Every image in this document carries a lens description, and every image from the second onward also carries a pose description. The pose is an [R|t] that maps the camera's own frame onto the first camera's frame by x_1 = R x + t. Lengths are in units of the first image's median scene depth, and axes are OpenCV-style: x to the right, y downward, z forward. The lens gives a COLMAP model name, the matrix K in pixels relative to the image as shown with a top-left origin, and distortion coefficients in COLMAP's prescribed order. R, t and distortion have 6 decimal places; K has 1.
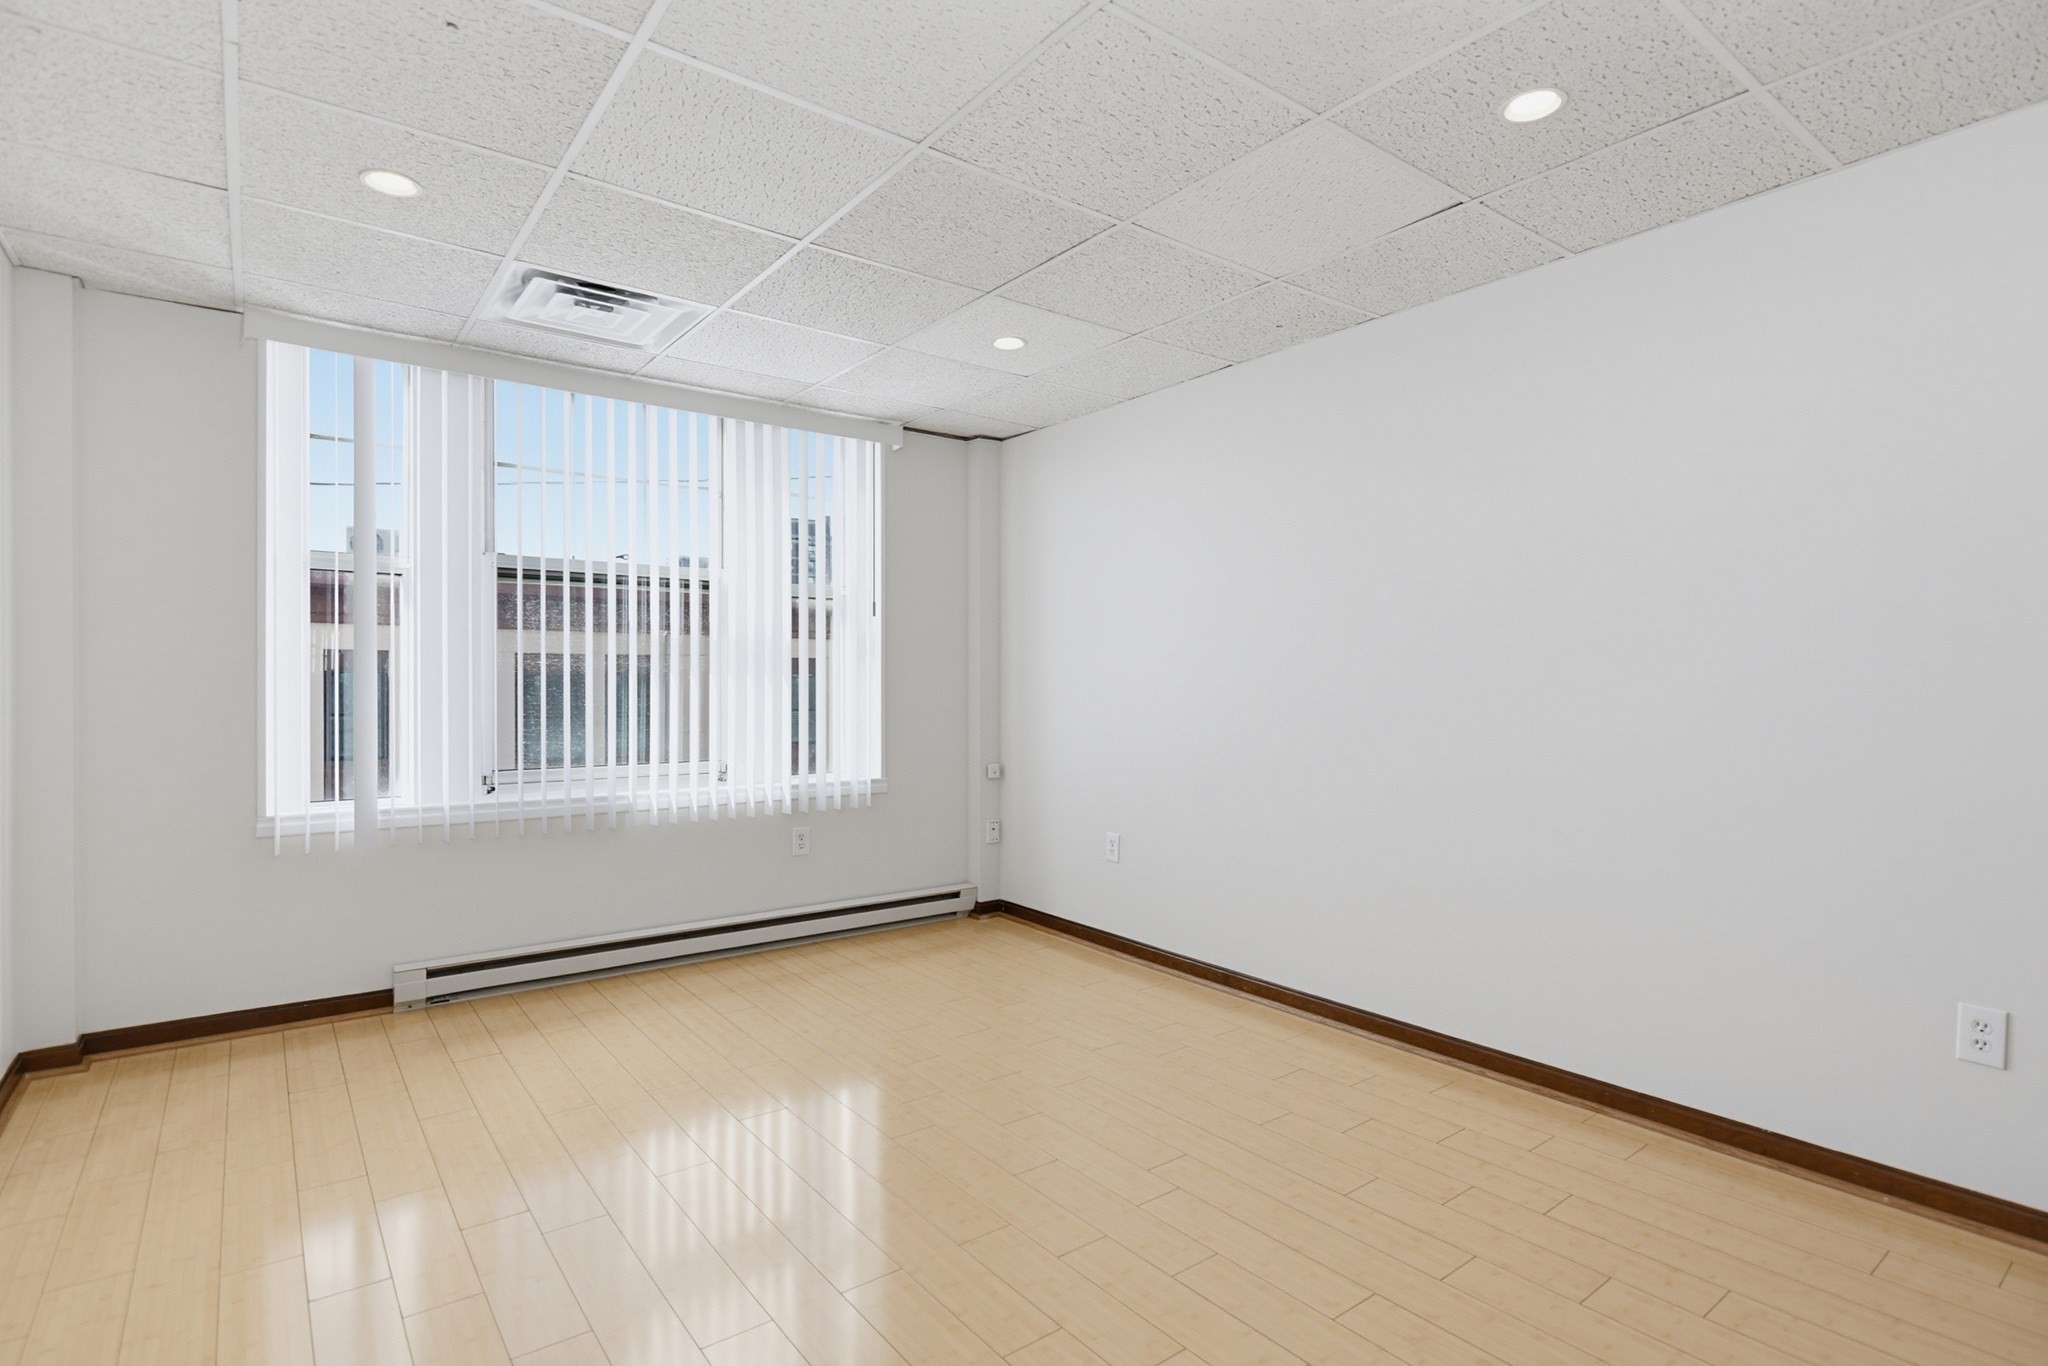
lens RADIAL K [[1018.7, 0, 1031.6], [0, 1018.7, 681.6], [0, 0, 1]] dist [0.004746, -0.000240]
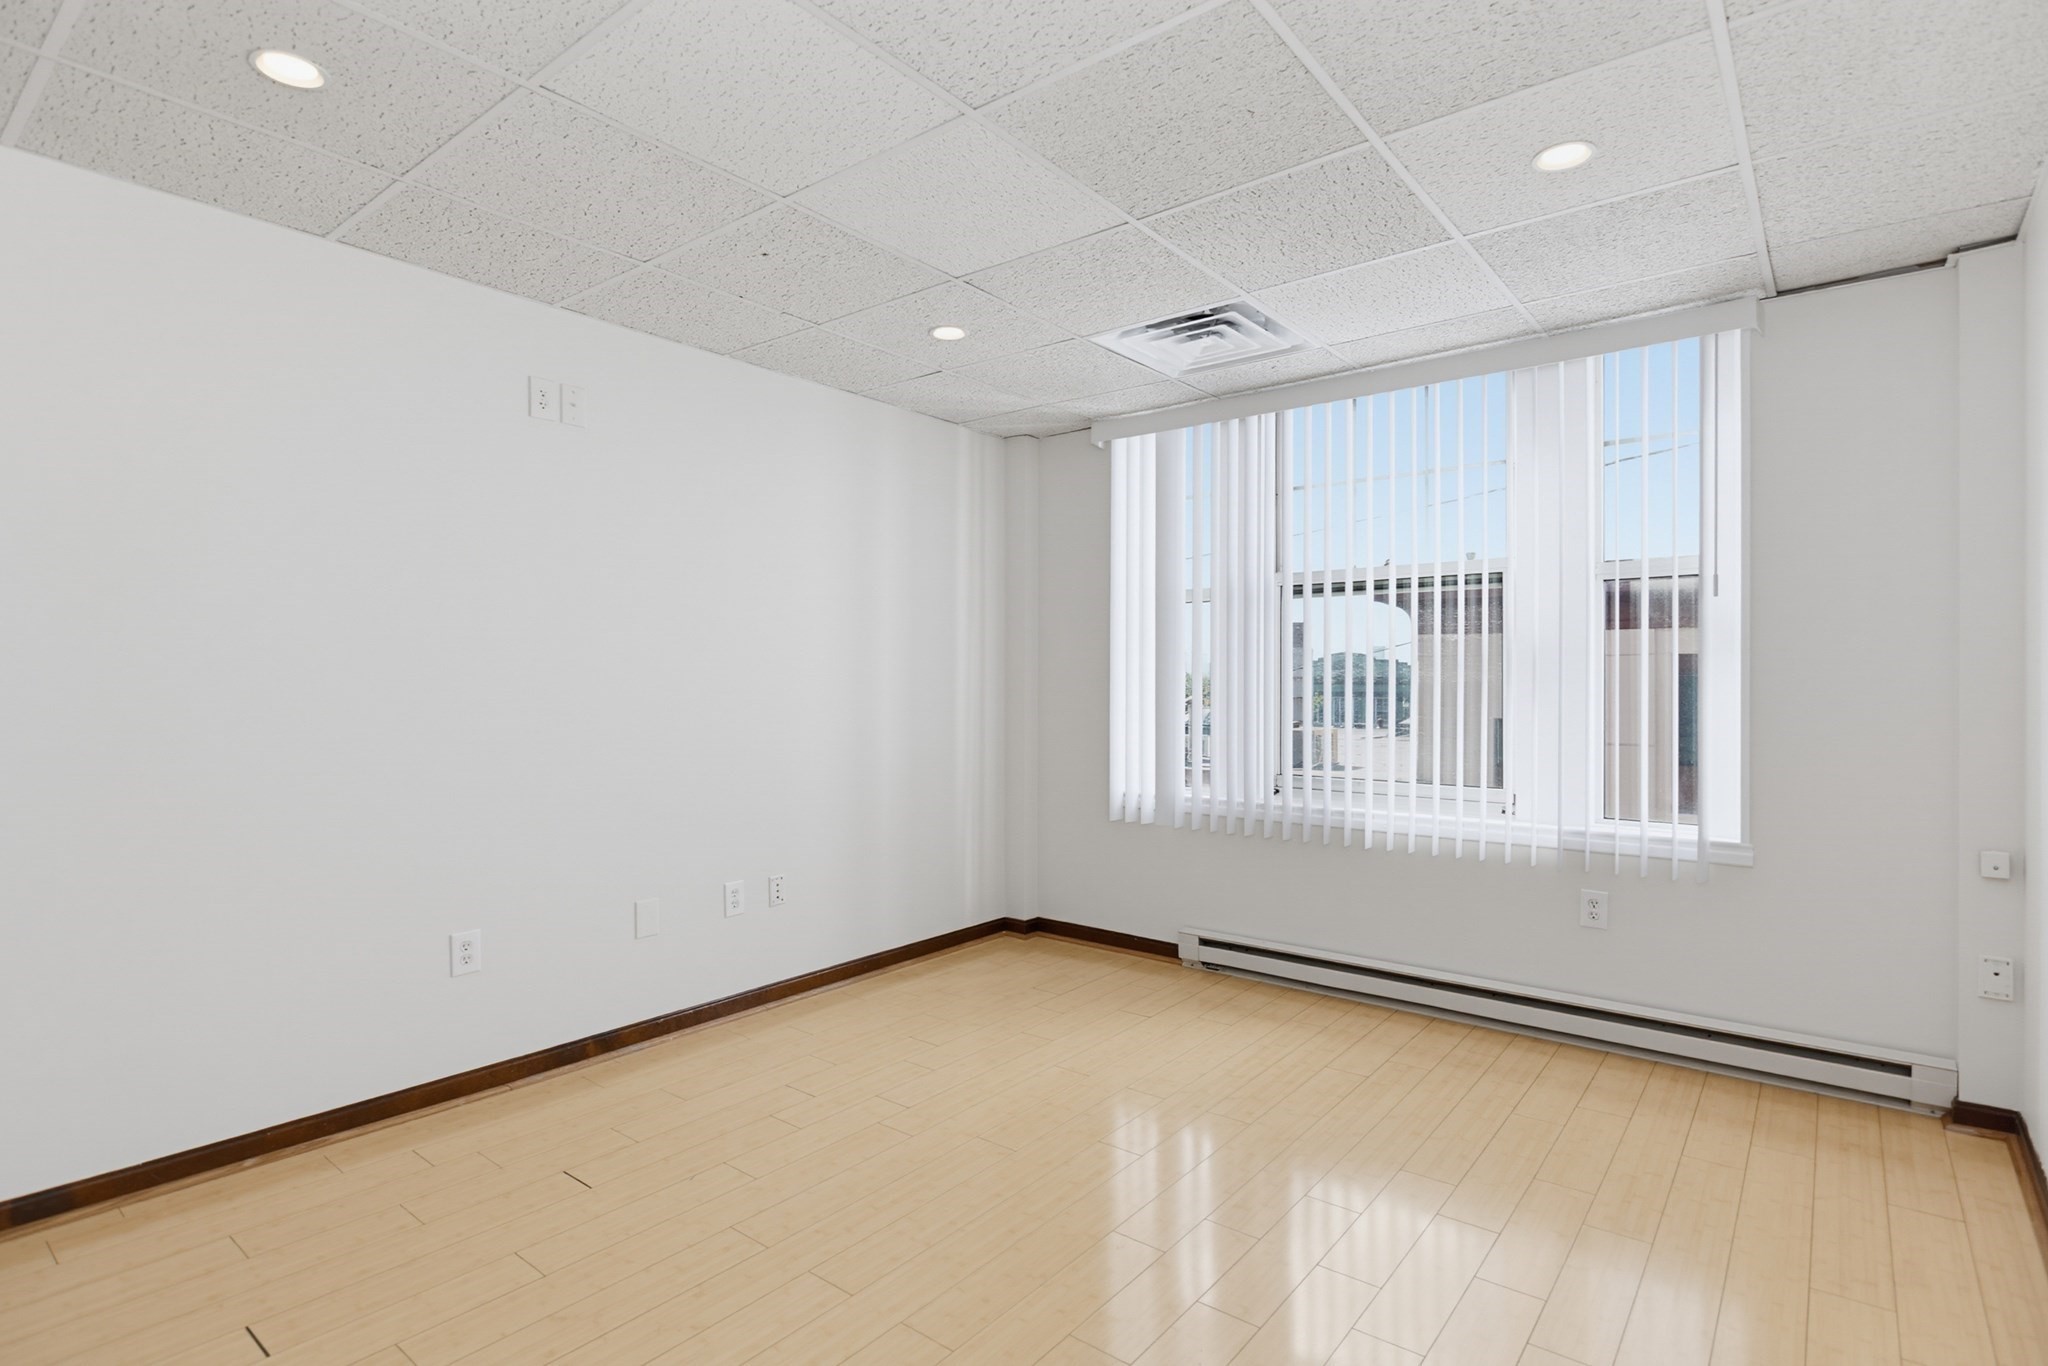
lens RADIAL K [[1018.7, 0, 1031.6], [0, 1018.7, 681.6], [0, 0, 1]] dist [0.004746, -0.000240]
pose [[0.239495, -0.000677, -0.970897, 0.404533], [0.002457, 0.999997, -0.000091, -0.010157], [0.970894, -0.002363, 0.239496, 0.430232]]
